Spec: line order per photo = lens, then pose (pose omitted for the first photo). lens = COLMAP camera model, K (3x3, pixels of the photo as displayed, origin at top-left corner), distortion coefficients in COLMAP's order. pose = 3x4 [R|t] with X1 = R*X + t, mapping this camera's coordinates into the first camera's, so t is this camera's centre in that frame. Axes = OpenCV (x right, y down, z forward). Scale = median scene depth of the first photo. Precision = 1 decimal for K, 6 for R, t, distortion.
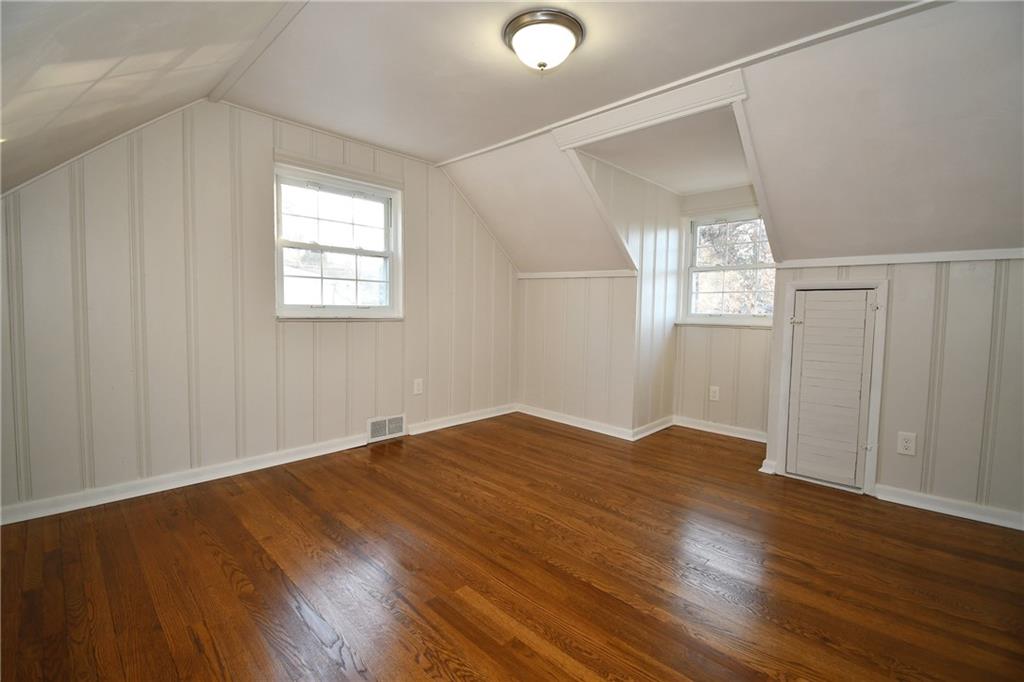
lens RADIAL K [[448.3, 0, 509.5], [0, 448.3, 336.4], [0, 0, 1]] dist [0.009977, -0.022418]
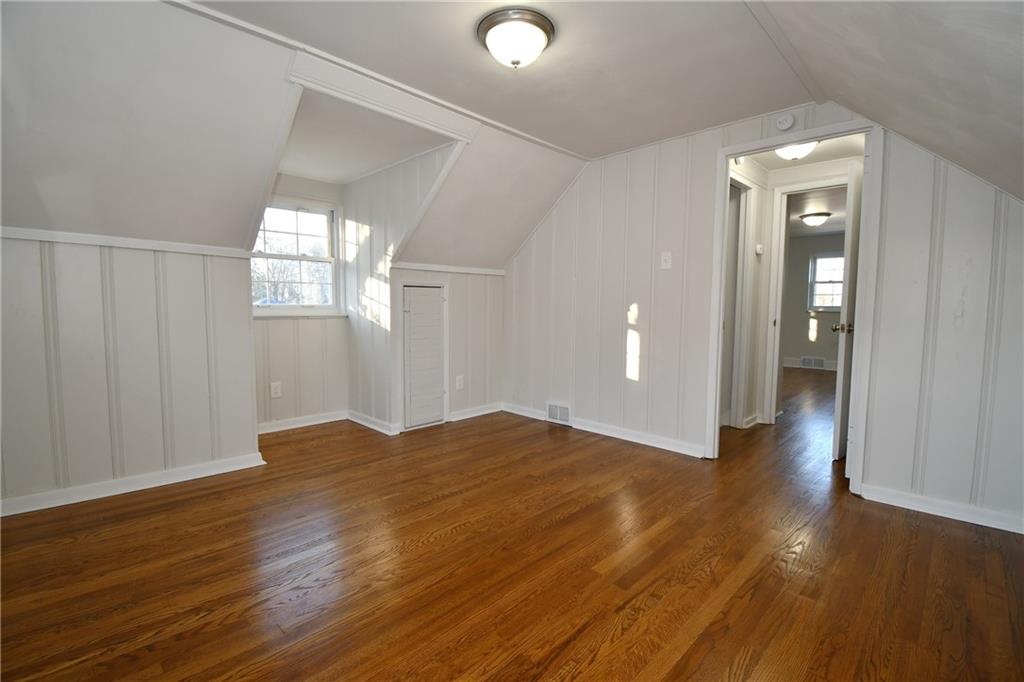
lens RADIAL K [[458.3, 0, 509.5], [0, 458.3, 338.2], [0, 0, 1]] dist [0.025058, -0.026561]
pose [[0.001669, -0.088390, 0.996085, -0.733550], [0.051274, 0.994783, 0.088189, -0.058890], [-0.998683, 0.050926, 0.006193, 0.750337]]
